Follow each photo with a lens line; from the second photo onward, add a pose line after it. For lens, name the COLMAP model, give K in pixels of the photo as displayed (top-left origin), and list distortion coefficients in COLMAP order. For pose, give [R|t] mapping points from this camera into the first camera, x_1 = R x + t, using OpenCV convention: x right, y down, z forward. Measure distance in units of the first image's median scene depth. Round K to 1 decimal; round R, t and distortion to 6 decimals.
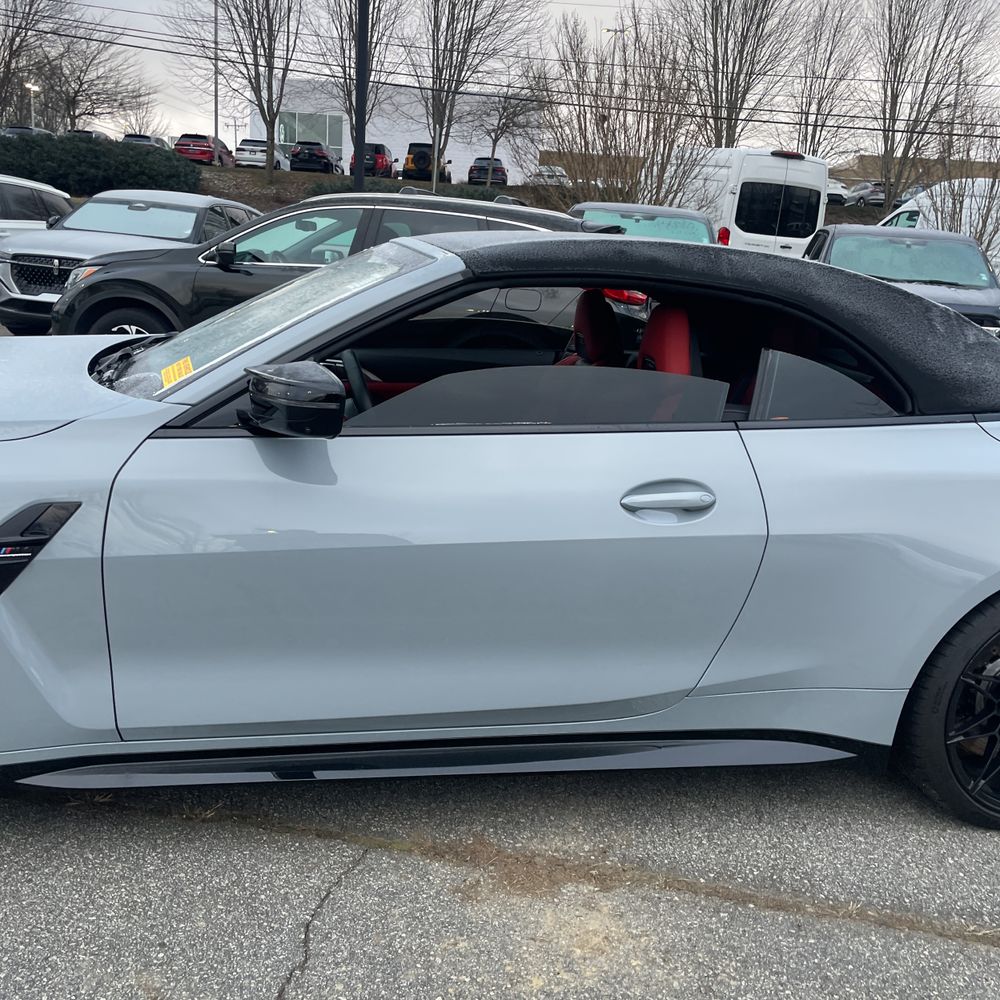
lens RADIAL K [[1019.2, 0, 521.4], [0, 1019.2, 494.7], [0, 0, 1]] dist [0.035936, 0.000000]
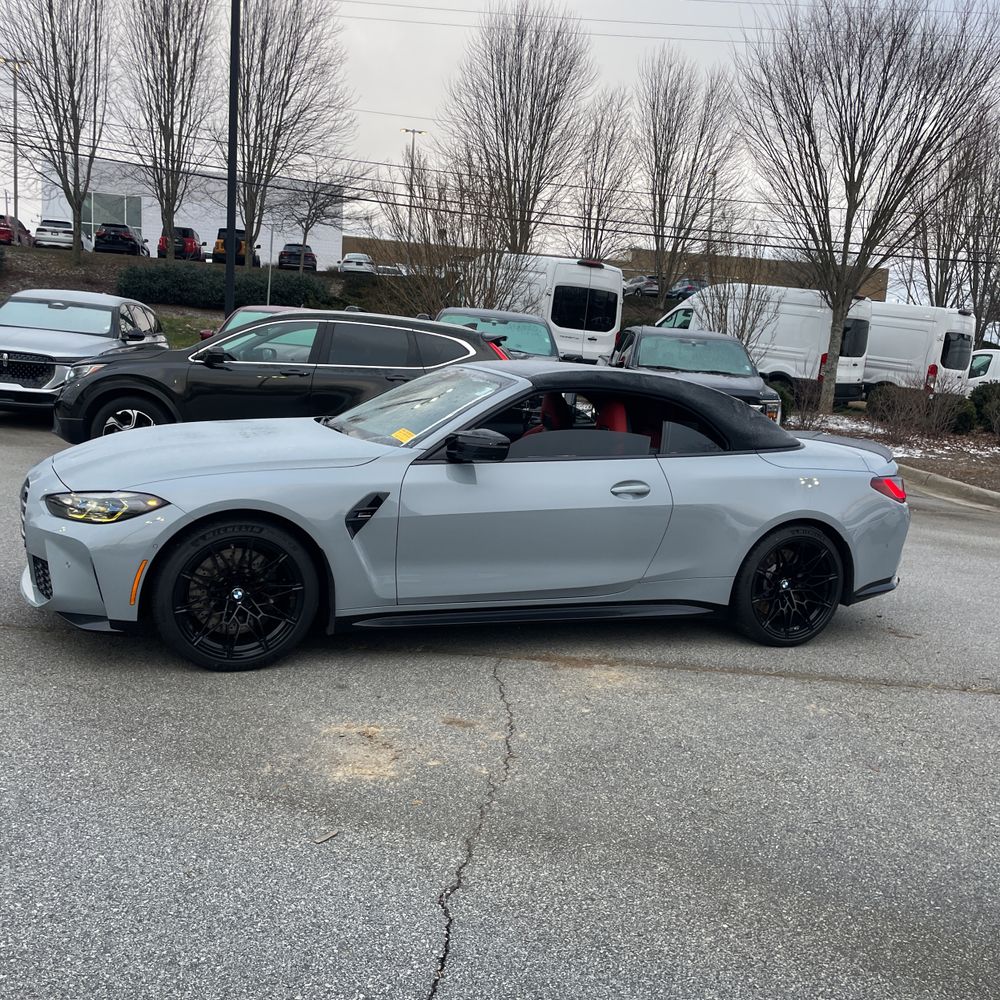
lens RADIAL K [[1019.2, 0, 527.3], [0, 1019.2, 514.1], [0, 0, 1]] dist [0.035936, 0.000000]
pose [[0.978120, -0.030502, 0.205792, -0.072260], [0.041619, 0.997886, -0.049910, 0.021732], [-0.203835, 0.057383, 0.977322, -0.151037]]
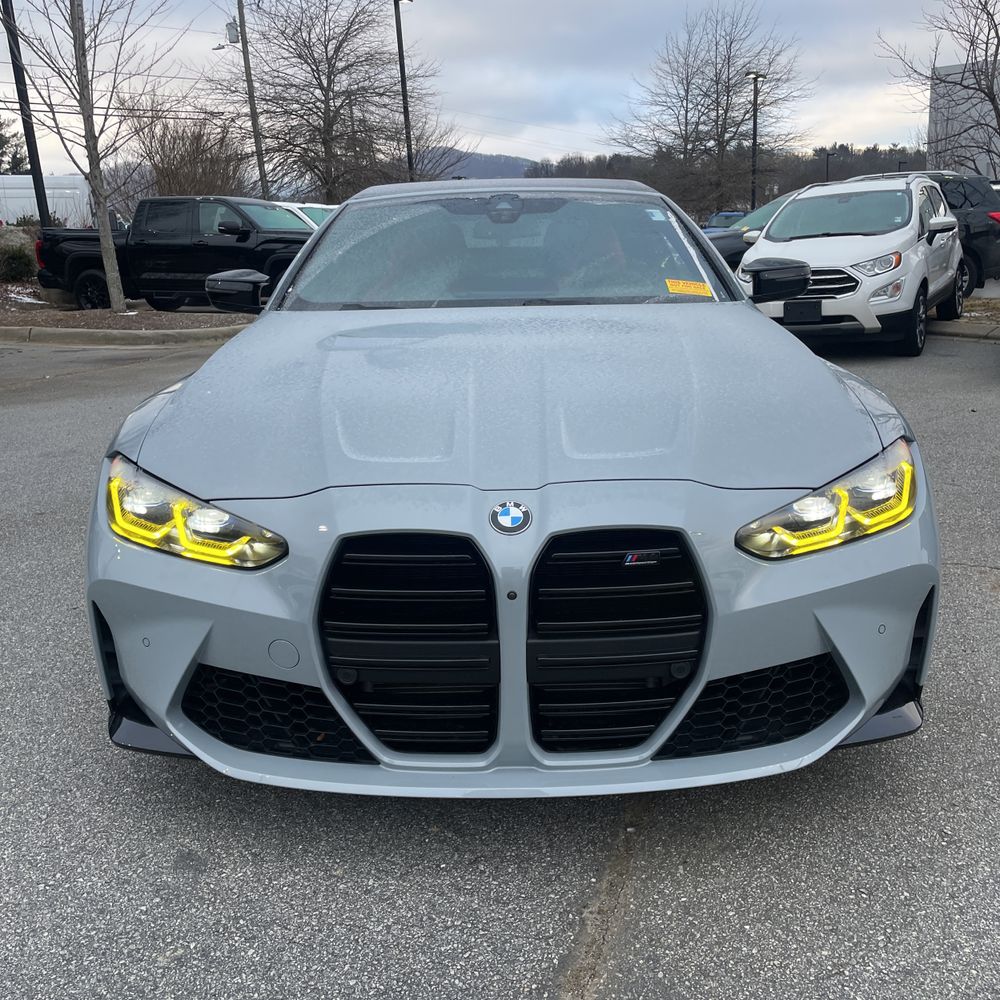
lens RADIAL K [[1019.2, 0, 503.1], [0, 1019.2, 503.1], [0, 0, 1]] dist [0.035936, 0.000000]
pose [[0.193813, -0.328321, 0.924468, -0.245557], [0.264162, 0.924997, 0.273128, -0.041024], [-0.944804, 0.191274, 0.266007, 0.127645]]
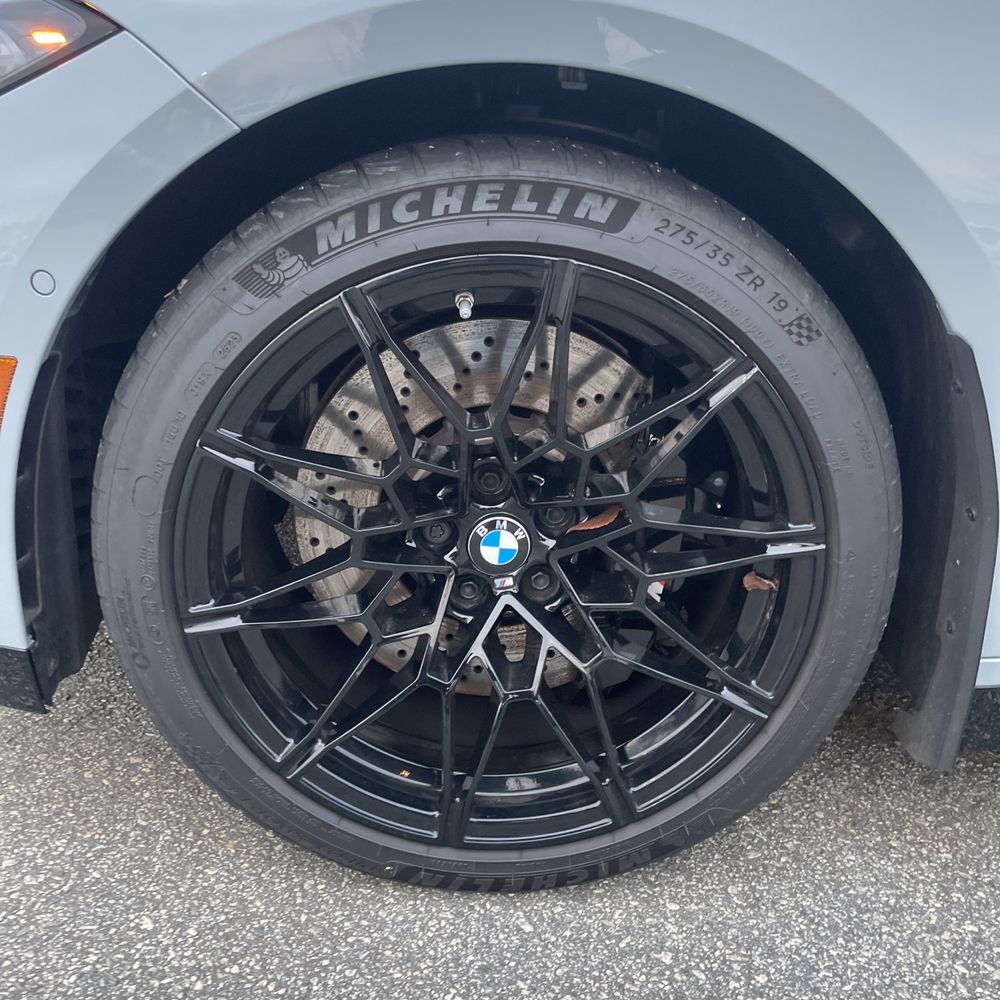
lens RADIAL K [[1019.2, 0, 500.2], [0, 1019.2, 495.9], [0, 0, 1]] dist [0.035936, 0.000000]
pose [[0.984427, 0.032217, -0.172816, -0.082238], [-0.009974, 0.991716, 0.128066, 0.016625], [0.175510, -0.124348, 0.976593, 0.069379]]
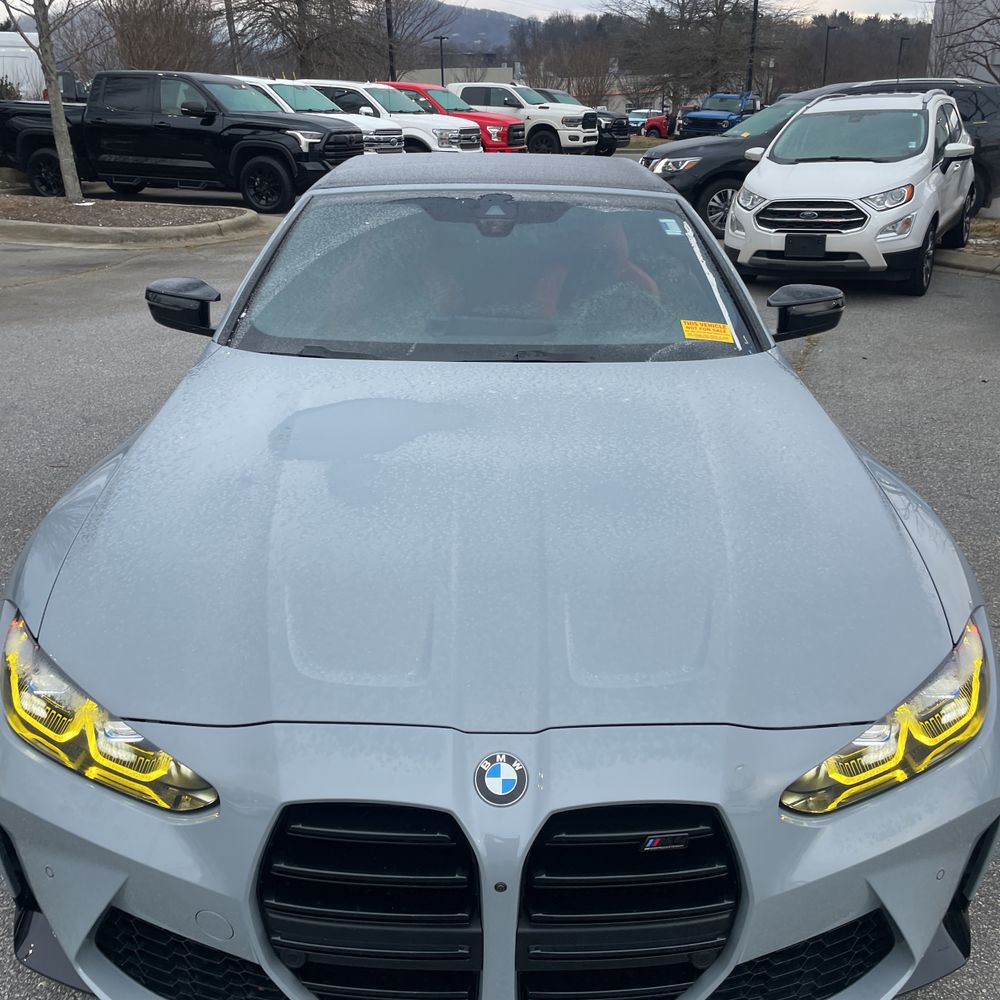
lens RADIAL K [[1019.2, 0, 499.0], [0, 1019.2, 497.3], [0, 0, 1]] dist [0.035936, 0.000000]
pose [[0.184775, -0.427365, 0.884995, -0.212031], [0.230880, 0.894176, 0.383594, -0.064244], [-0.955276, 0.133449, 0.263892, 0.130224]]
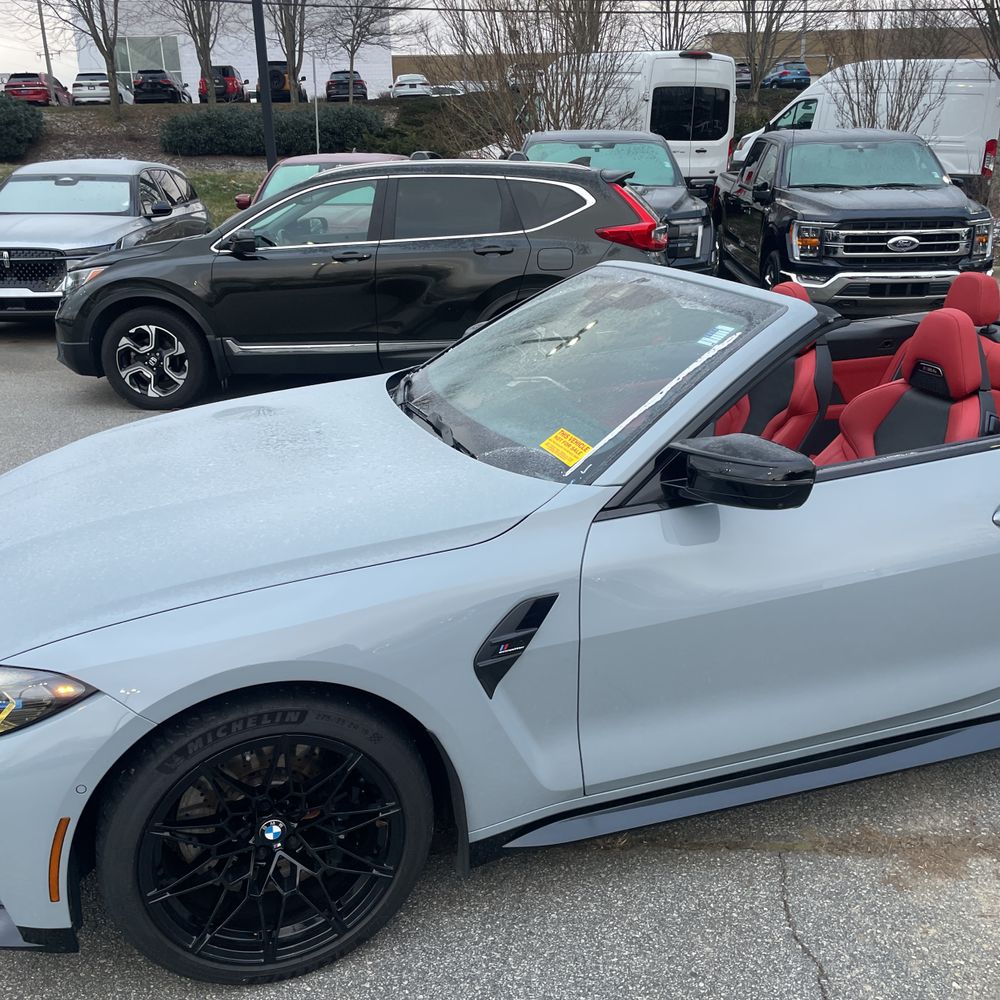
lens RADIAL K [[1019.2, 0, 494.9], [0, 1019.2, 511.8], [0, 0, 1]] dist [0.035936, 0.000000]
pose [[0.988626, -0.124876, 0.083816, -0.069657], [0.115752, 0.987596, 0.106093, -0.024067], [-0.096025, -0.095184, 0.990817, -0.004920]]
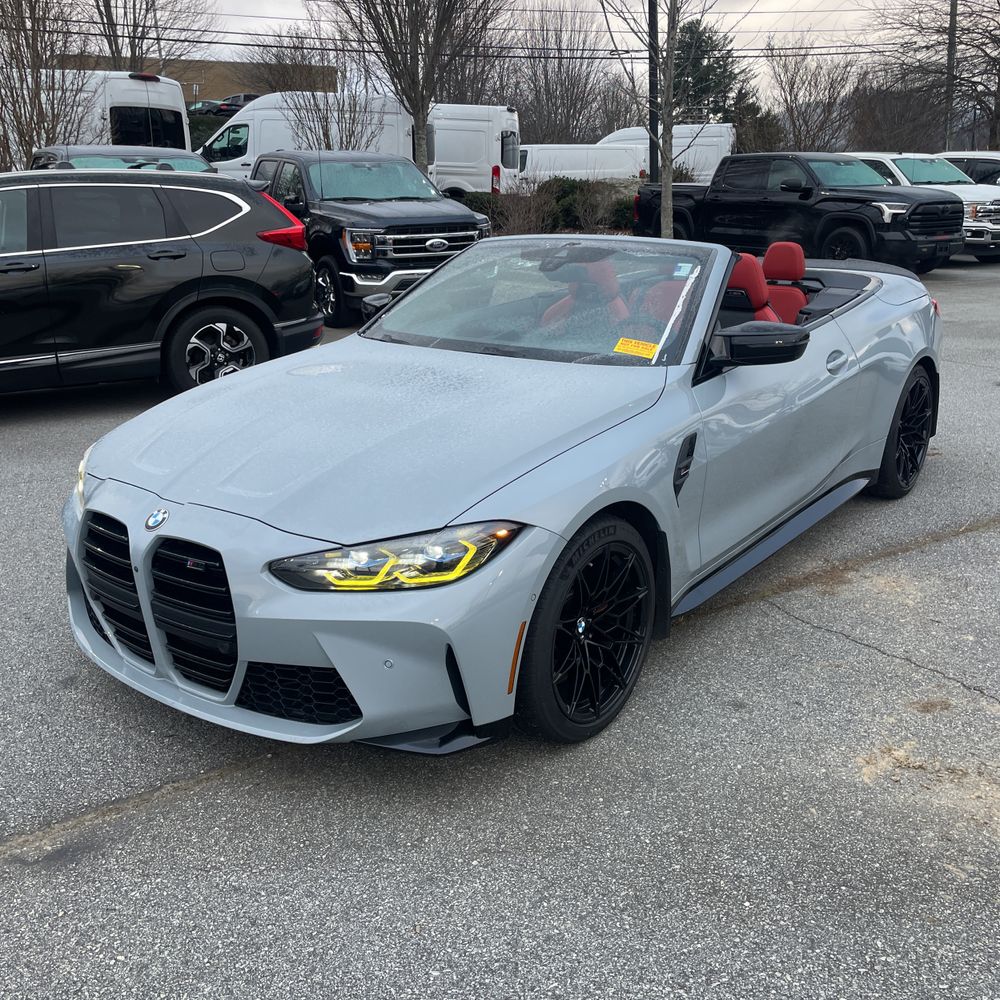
lens RADIAL K [[1019.2, 0, 504.5], [0, 1019.2, 496.4], [0, 0, 1]] dist [0.035936, 0.000000]
pose [[0.746607, -0.281576, 0.602738, -0.202881], [0.223620, 0.959514, 0.171251, -0.029384], [-0.626556, 0.006927, 0.779346, -0.009300]]
